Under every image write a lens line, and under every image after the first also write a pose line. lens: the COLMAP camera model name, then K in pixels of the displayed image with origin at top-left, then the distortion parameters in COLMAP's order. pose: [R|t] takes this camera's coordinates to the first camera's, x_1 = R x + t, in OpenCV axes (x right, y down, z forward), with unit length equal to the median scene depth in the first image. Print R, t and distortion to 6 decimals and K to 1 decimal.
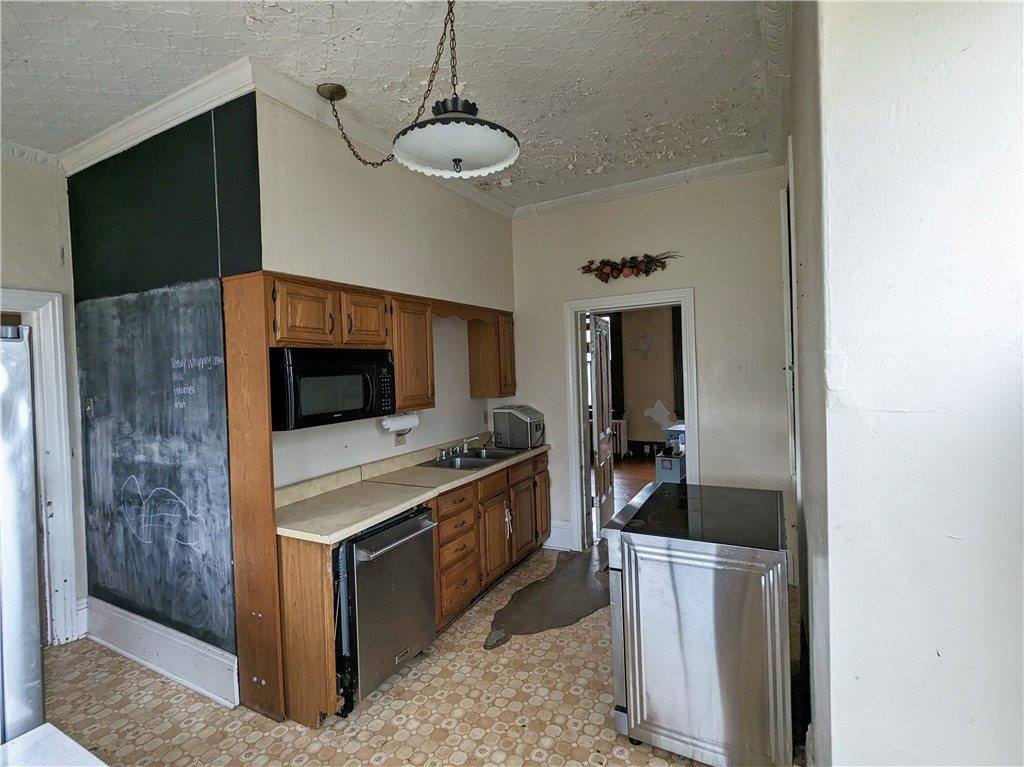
lens RADIAL K [[488.5, 0, 512.0], [0, 488.5, 383.5], [0, 0, 1]] dist [0.000741, 0.000114]
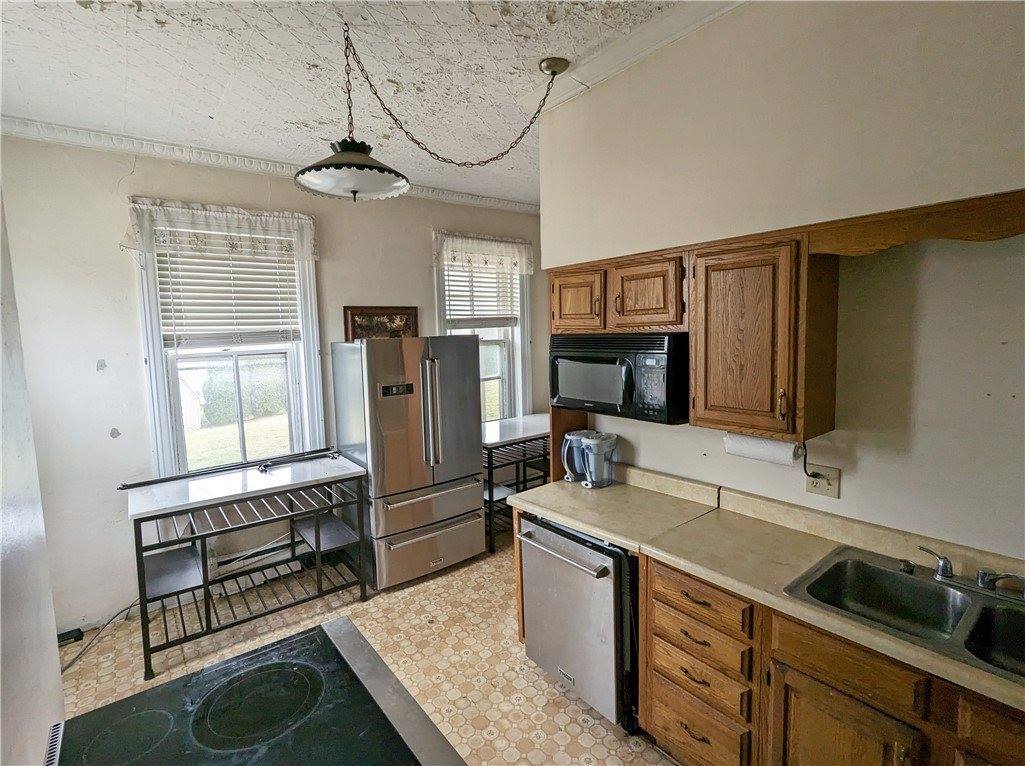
lens RADIAL K [[489.0, 0, 512.5], [0, 489.0, 383.0], [0, 0, 1]] dist [0.000741, 0.000114]
pose [[-0.398827, 0.138278, -0.906541, 0.568094], [0.002965, 0.988755, 0.149515, -0.120762], [0.917021, 0.056943, -0.394752, 1.233882]]
